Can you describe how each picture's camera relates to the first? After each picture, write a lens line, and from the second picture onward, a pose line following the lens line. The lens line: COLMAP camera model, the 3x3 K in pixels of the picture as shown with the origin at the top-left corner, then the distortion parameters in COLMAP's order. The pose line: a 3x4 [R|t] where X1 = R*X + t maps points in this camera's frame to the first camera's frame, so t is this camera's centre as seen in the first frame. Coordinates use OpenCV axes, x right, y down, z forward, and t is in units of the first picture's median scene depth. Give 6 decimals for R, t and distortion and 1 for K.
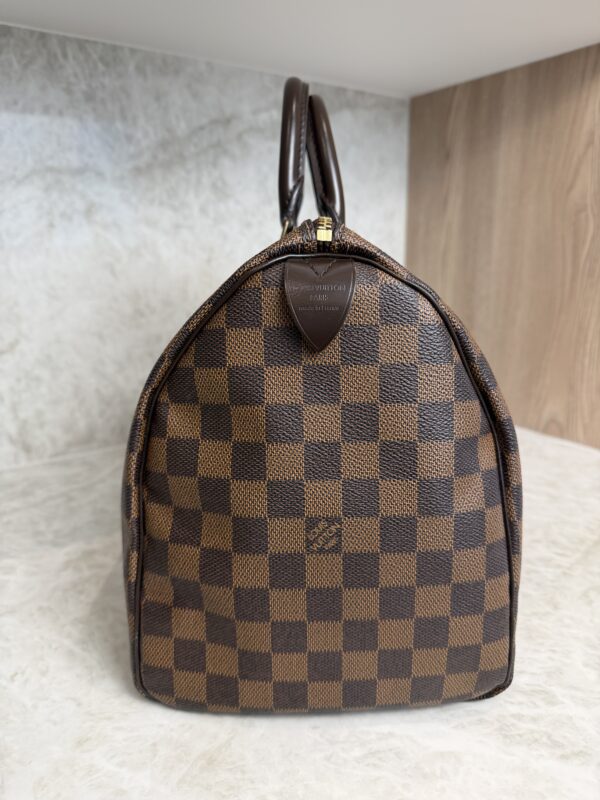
lens RADIAL K [[588.1, 0, 304.3], [0, 588.1, 396.5], [0, 0, 1]] dist [-0.037708, 0.009115]
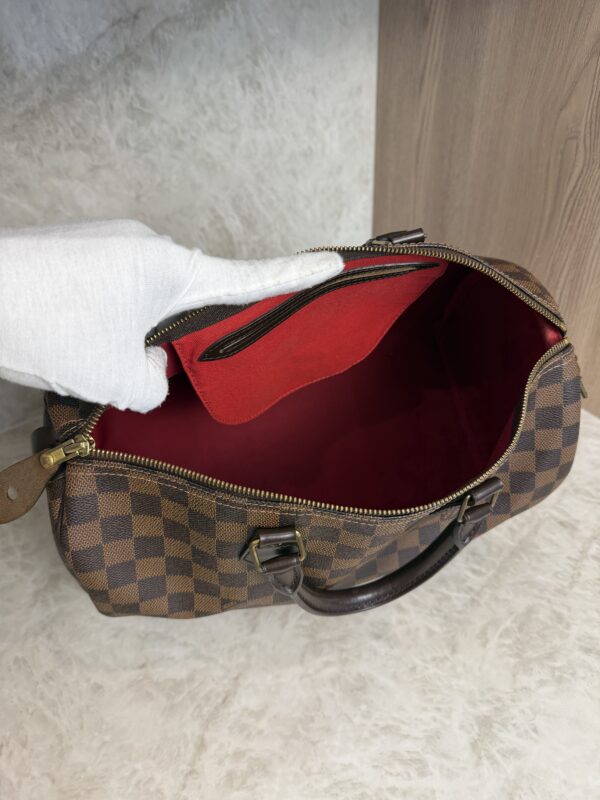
lens RADIAL K [[585.4, 0, 303.9], [0, 585.4, 402.6], [0, 0, 1]] dist [-0.032402, 0.007441]
pose [[0.999416, -0.029442, -0.017362, 0.108381], [0.034026, 0.905143, 0.423743, -0.379795], [0.003240, -0.424086, 0.905616, 0.101695]]
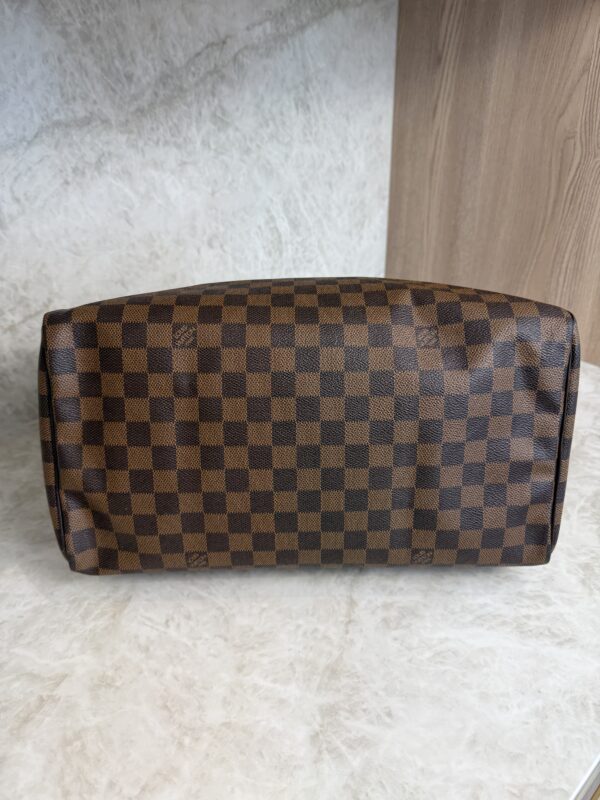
lens RADIAL K [[580.2, 0, 303.5], [0, 580.2, 398.5], [0, 0, 1]] dist [-0.025729, 0.005454]
pose [[0.993975, -0.070259, 0.084127, -0.140791], [0.042781, 0.955343, 0.292387, -0.215067], [-0.100913, -0.287027, 0.952592, -0.091500]]
